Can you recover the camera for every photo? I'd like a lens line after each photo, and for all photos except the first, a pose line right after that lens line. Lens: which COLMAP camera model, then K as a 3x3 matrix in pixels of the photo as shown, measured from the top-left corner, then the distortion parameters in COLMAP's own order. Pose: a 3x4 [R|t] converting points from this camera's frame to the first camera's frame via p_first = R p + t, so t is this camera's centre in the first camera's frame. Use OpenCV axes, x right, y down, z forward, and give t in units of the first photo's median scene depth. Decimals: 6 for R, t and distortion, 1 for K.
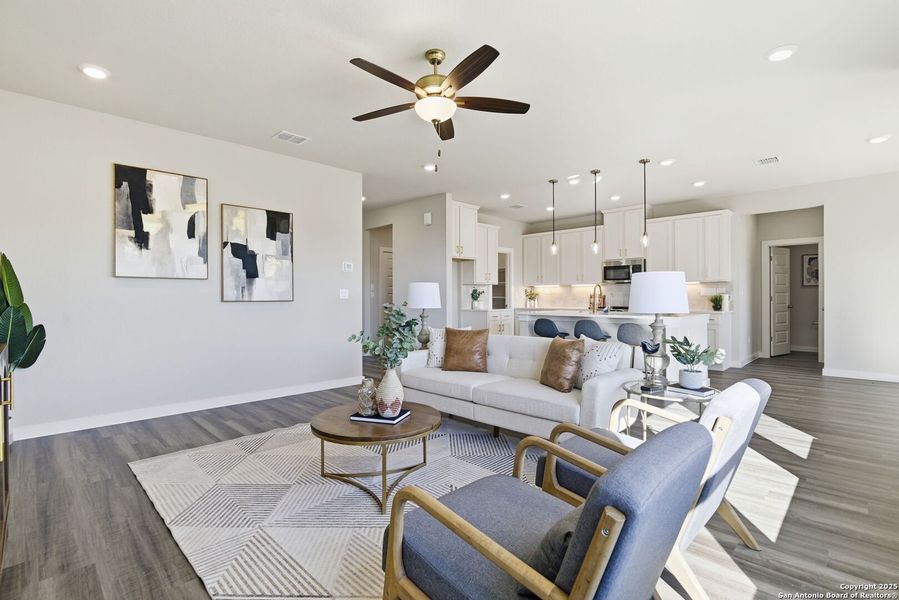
lens RADIAL K [[417.1, 0, 446.8], [0, 417.1, 297.6], [0, 0, 1]] dist [-0.011932, -0.002314]
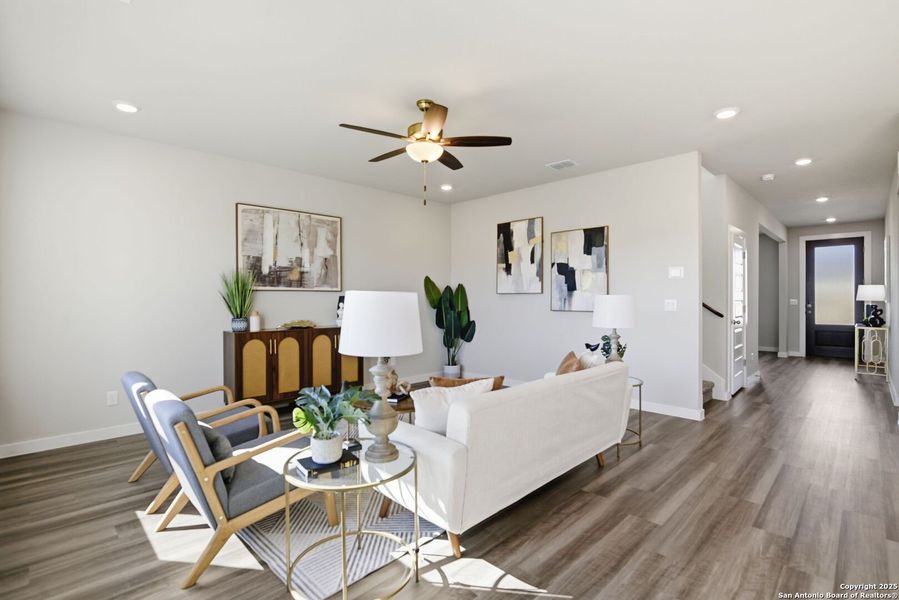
lens RADIAL K [[417.1, 0, 448.9], [0, 417.1, 300.5], [0, 0, 1]] dist [-0.011932, -0.002314]
pose [[0.013928, 0.009325, -0.999860, 0.722738], [-0.000386, 0.999956, 0.009320, -0.032612], [0.999903, 0.000256, 0.013931, 0.672294]]
